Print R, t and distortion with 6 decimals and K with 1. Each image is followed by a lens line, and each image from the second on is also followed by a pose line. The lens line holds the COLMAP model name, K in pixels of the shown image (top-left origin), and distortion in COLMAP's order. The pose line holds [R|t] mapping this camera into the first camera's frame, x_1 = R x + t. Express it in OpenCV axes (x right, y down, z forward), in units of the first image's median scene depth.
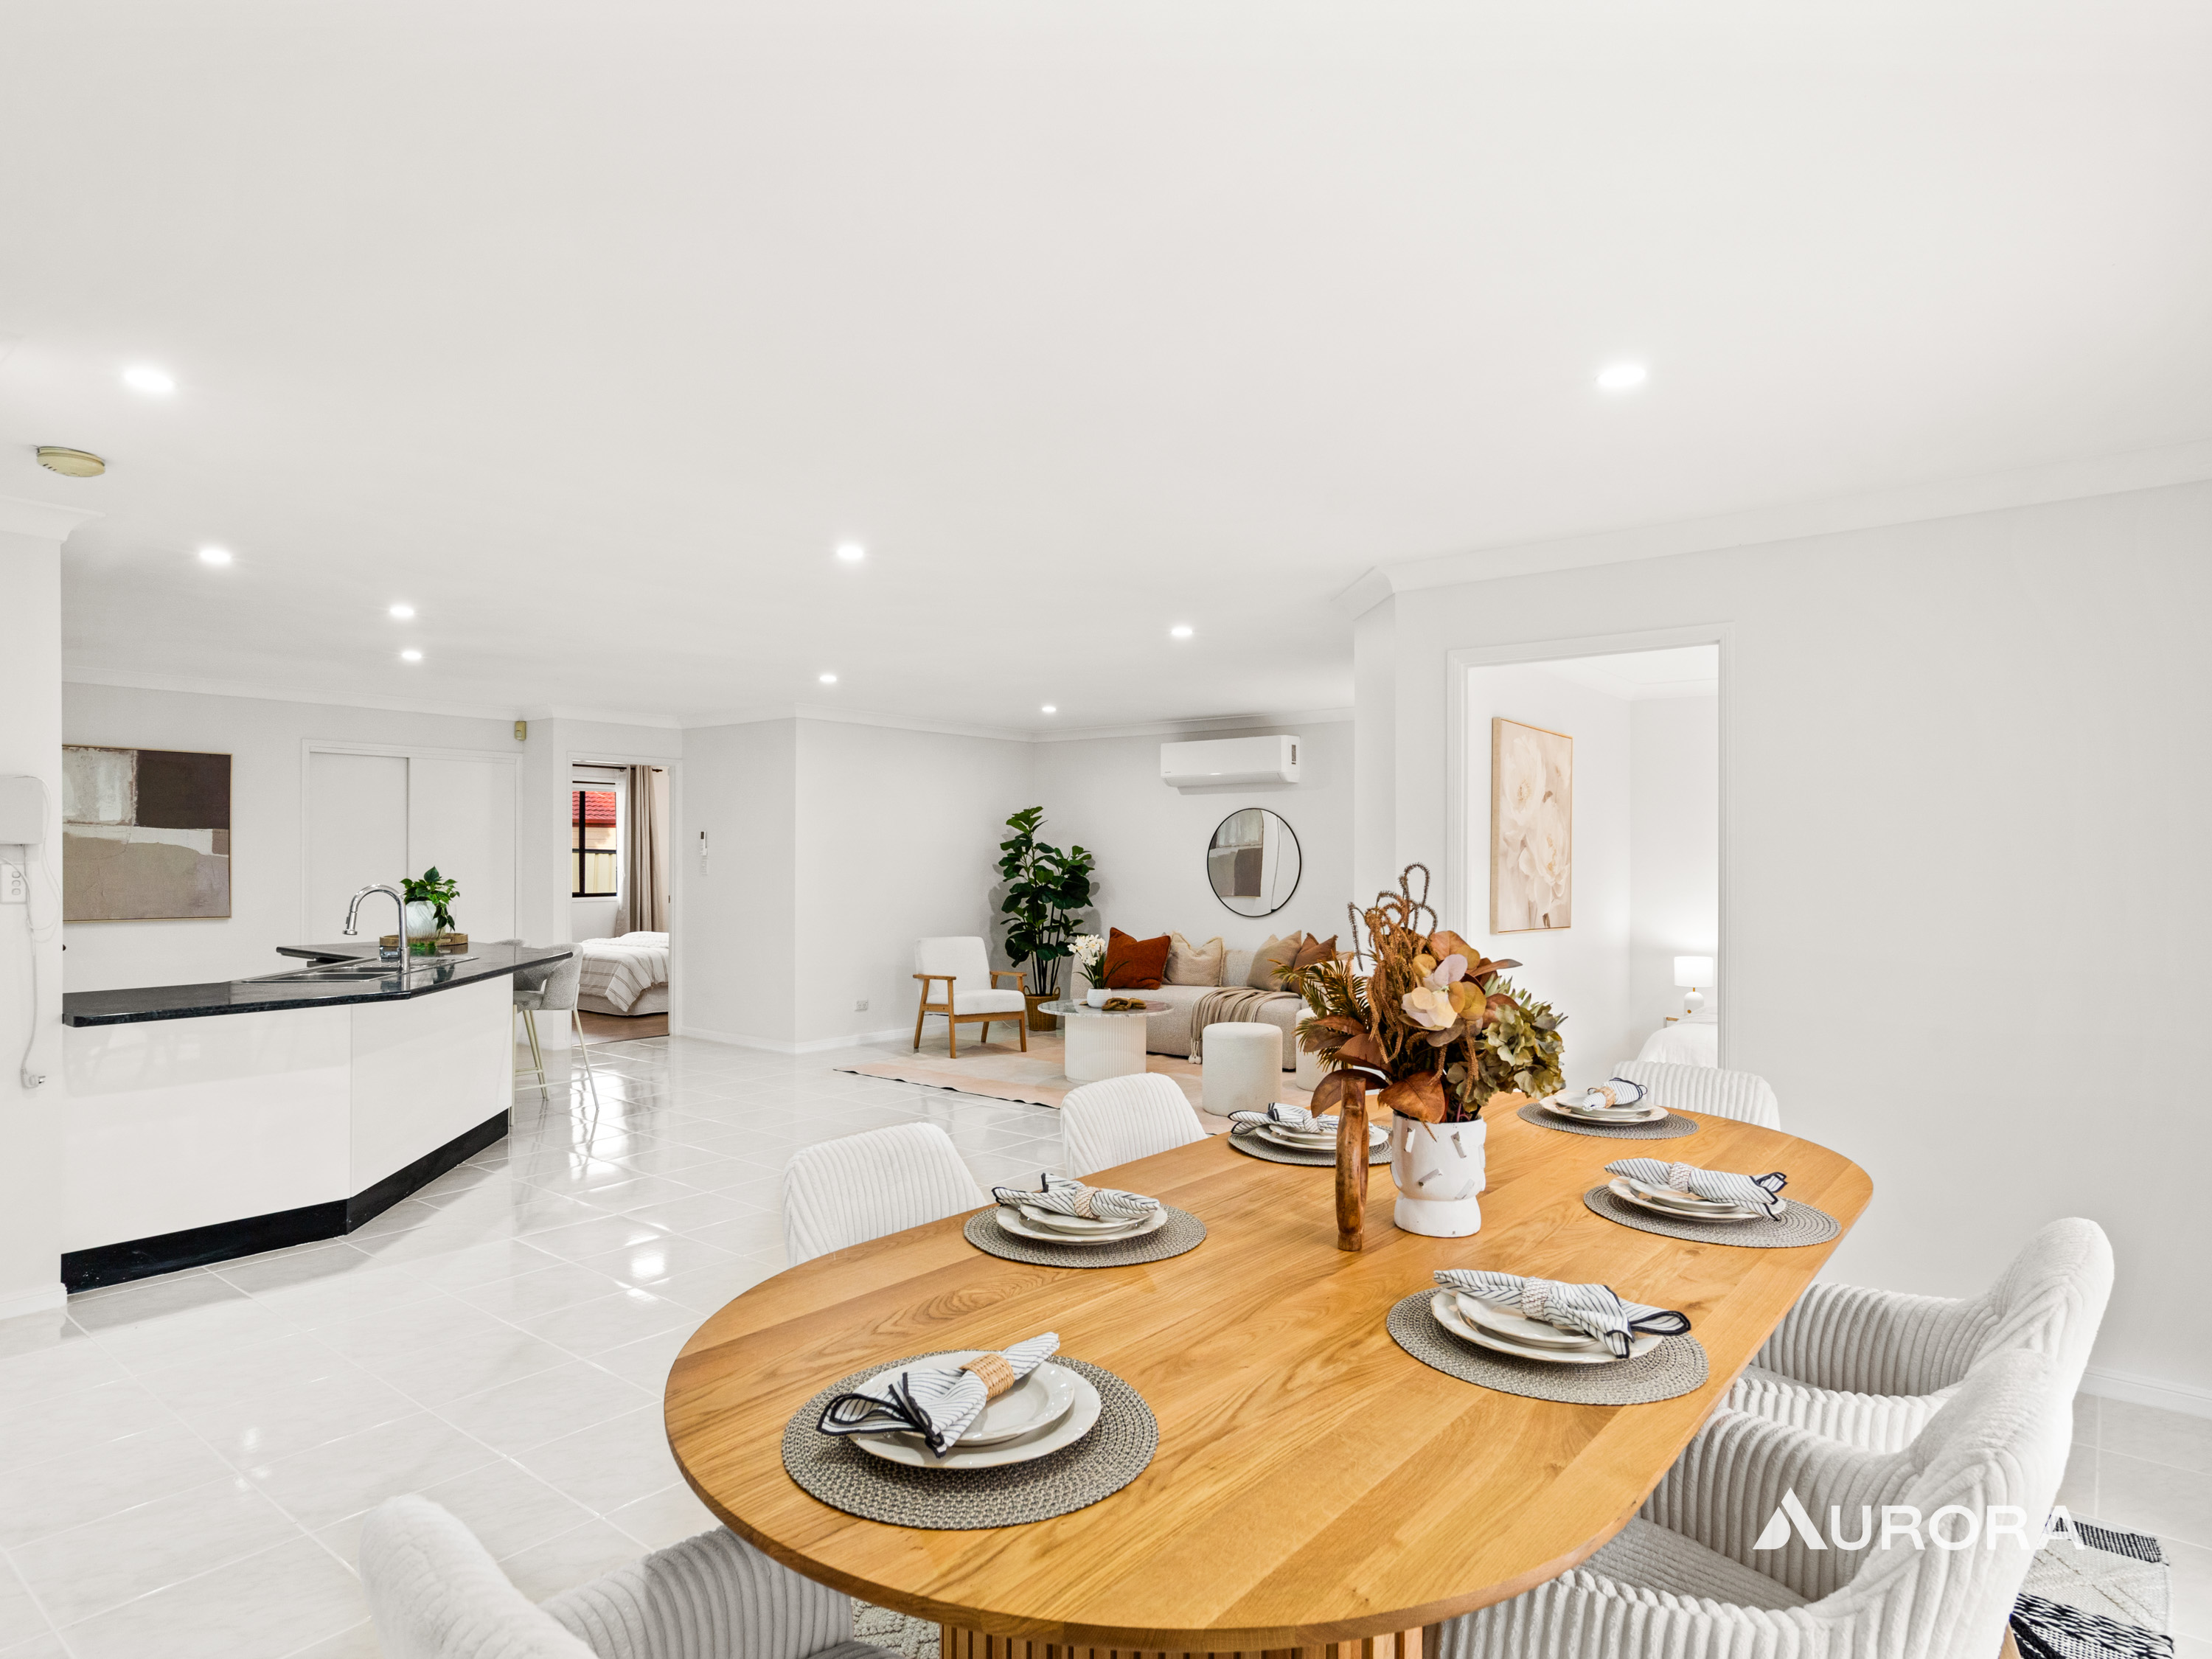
lens RADIAL K [[1253.0, 0, 1106.0], [0, 1253.0, 829.5], [0, 0, 1]] dist [0.001368, -0.000026]
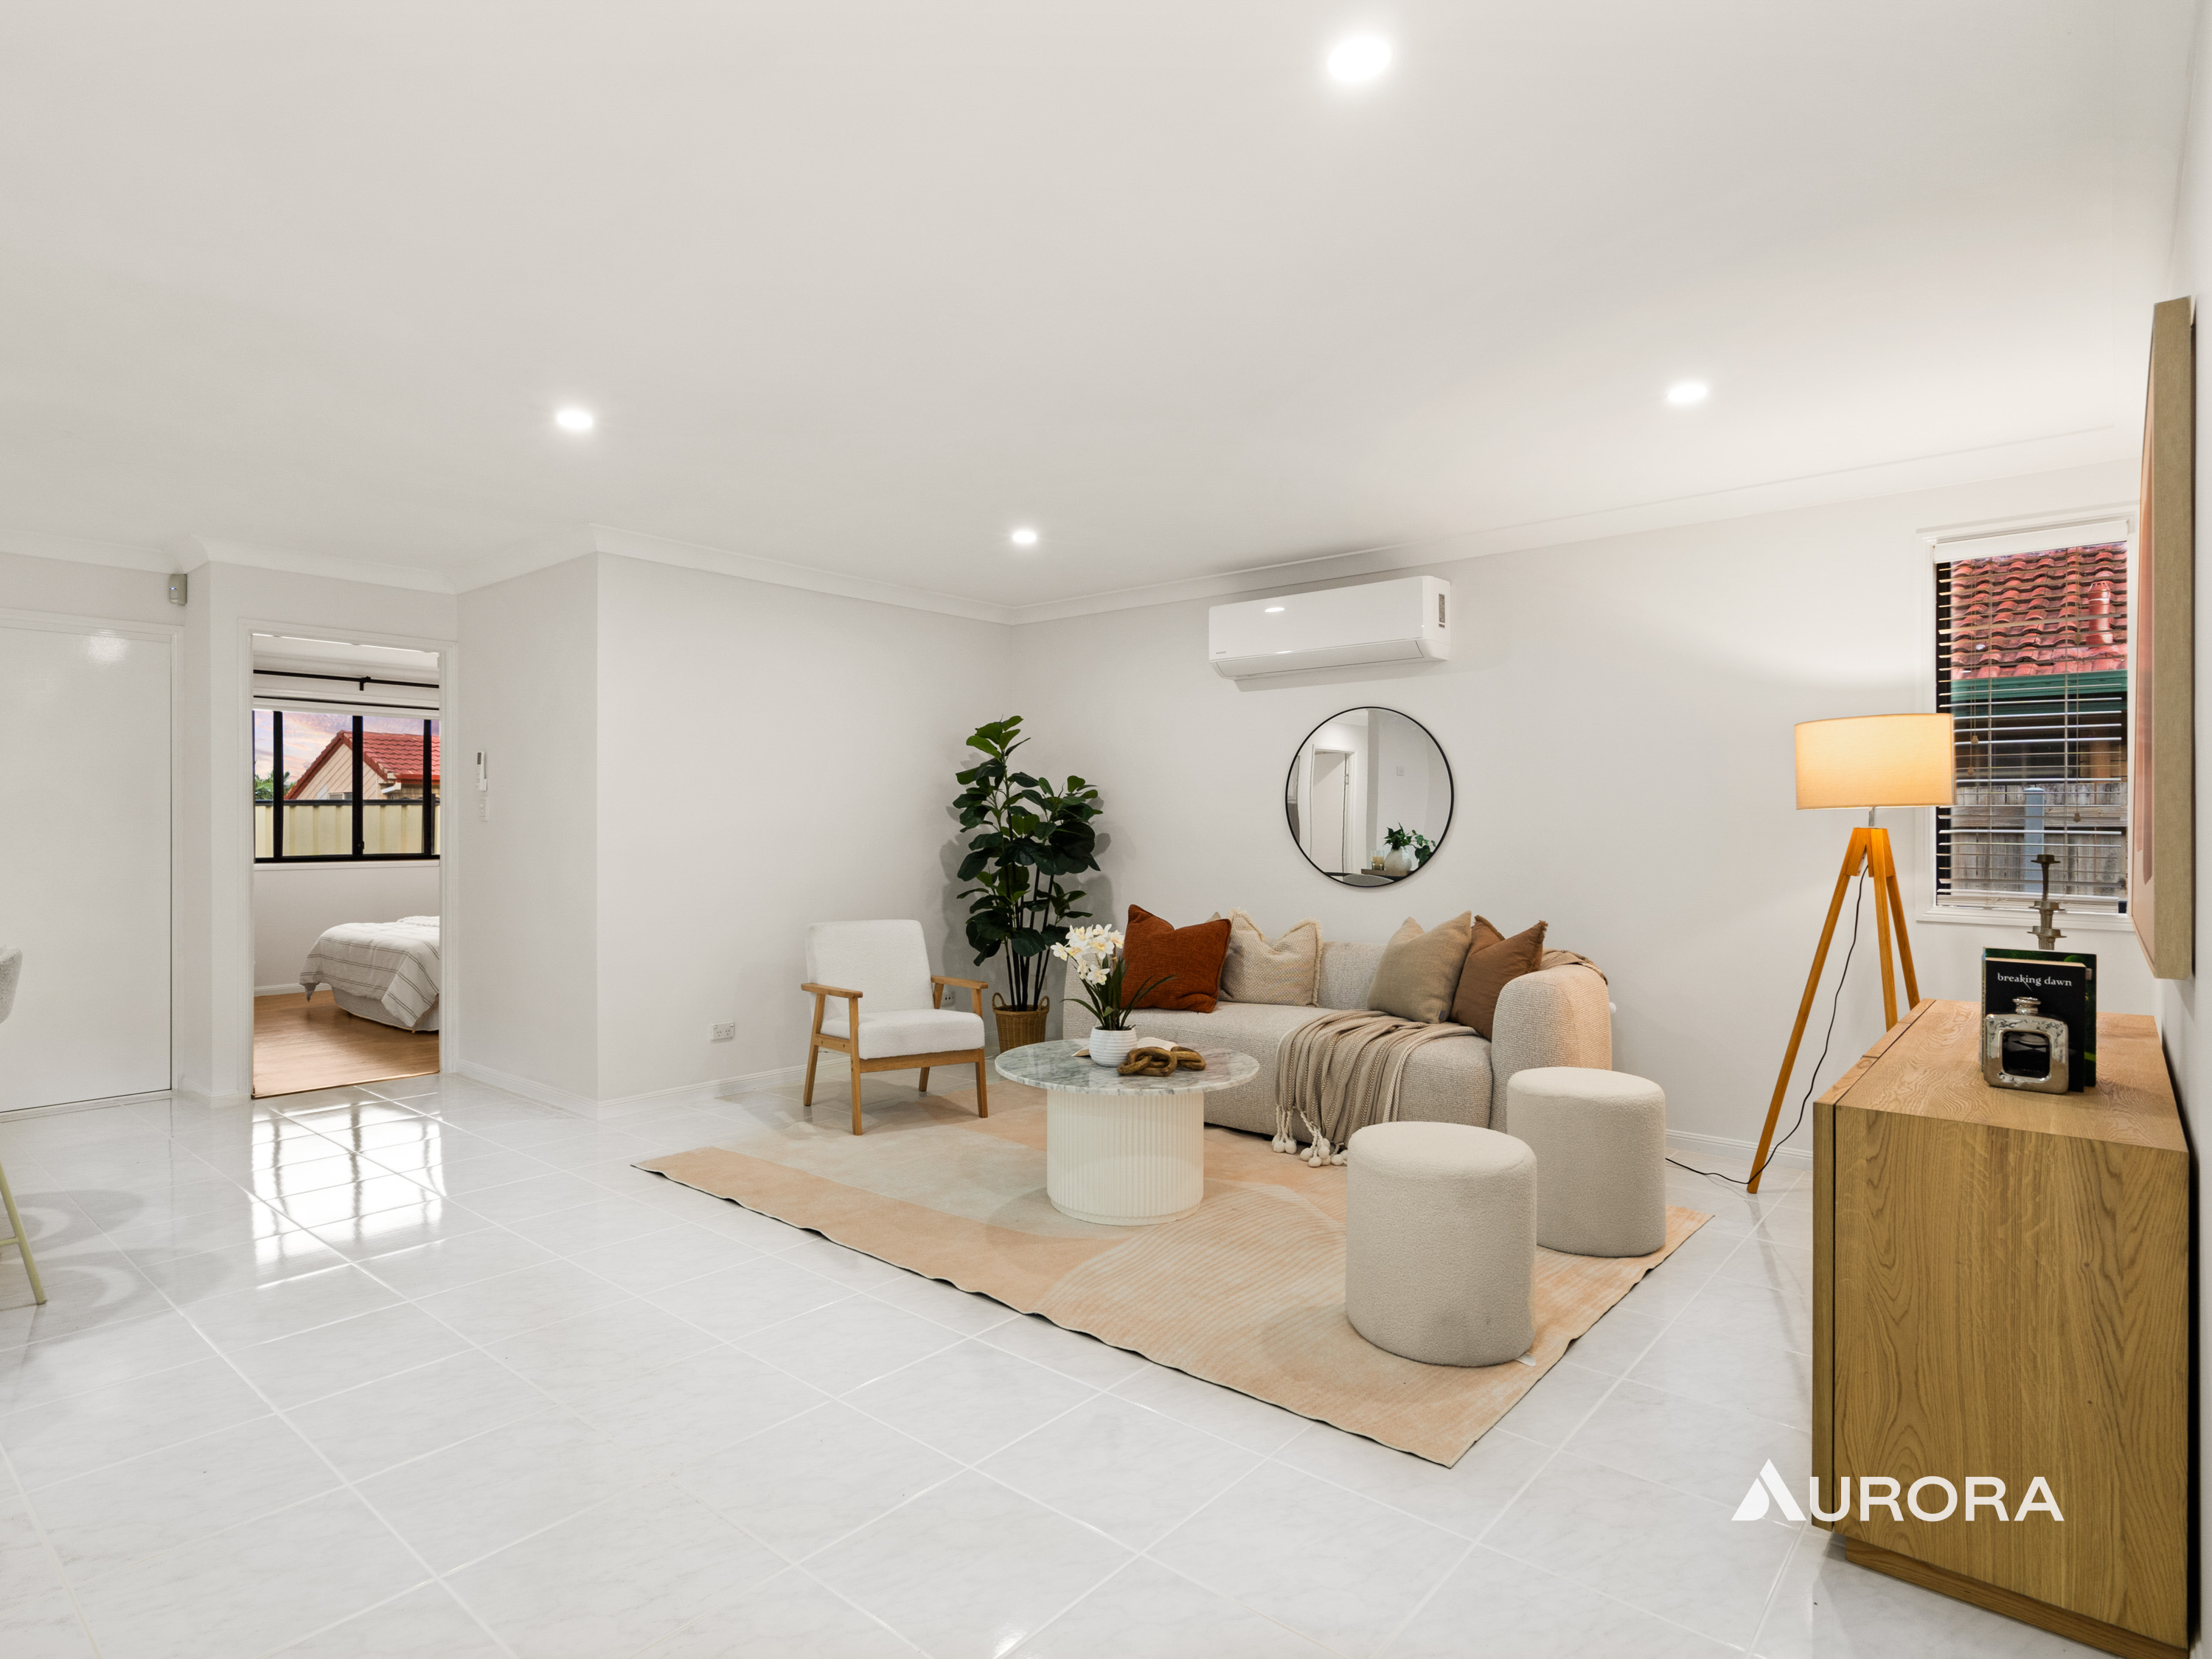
lens RADIAL K [[1198.8, 0, 1036.7], [0, 1198.8, 832.9], [0, 0, 1]] dist [-0.000844, 0.000461]
pose [[0.997902, -0.003437, -0.064657, -0.003311], [0.005332, 0.999561, 0.029148, 0.024825], [0.064528, -0.029432, 0.997482, 0.397084]]
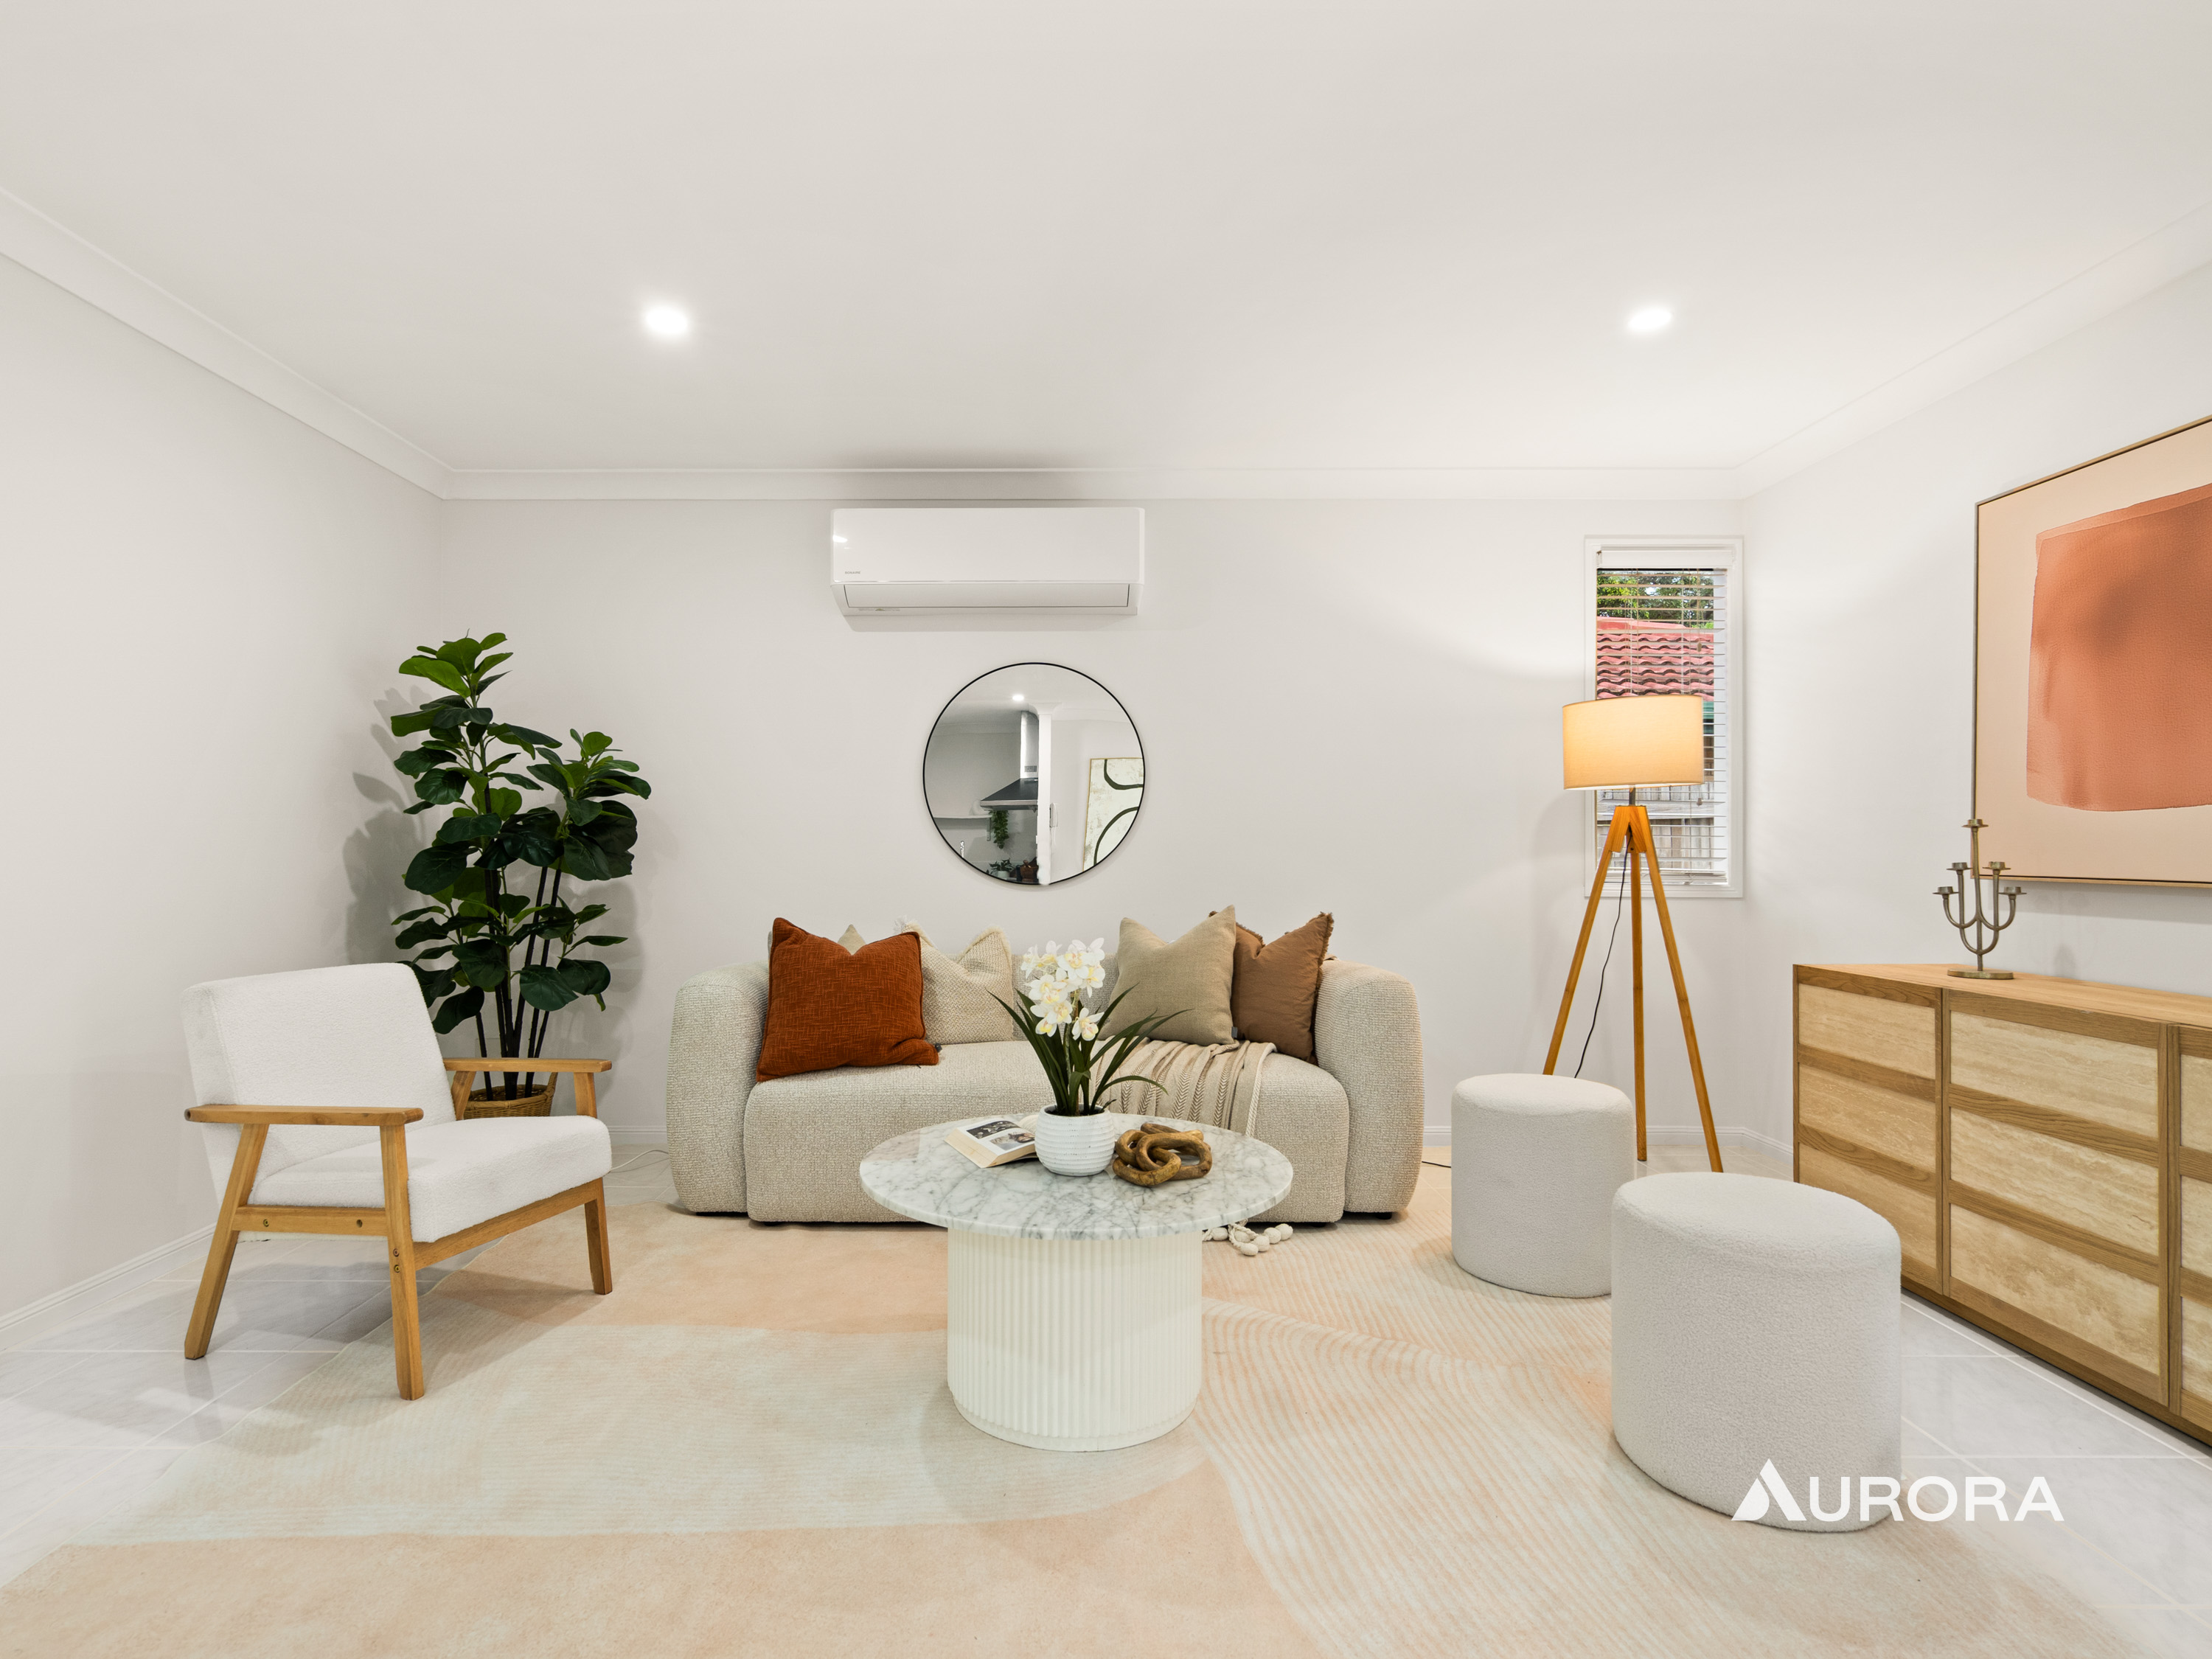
lens RADIAL K [[1166.6, 0, 1089.9], [0, 1166.6, 838.3], [0, 0, 1]] dist [-0.005359, 0.001169]
pose [[0.786847, -0.002628, 0.617142, -0.141647], [-0.011156, 0.999767, 0.018481, 0.041370], [-0.617047, -0.021426, 0.786635, 0.600636]]
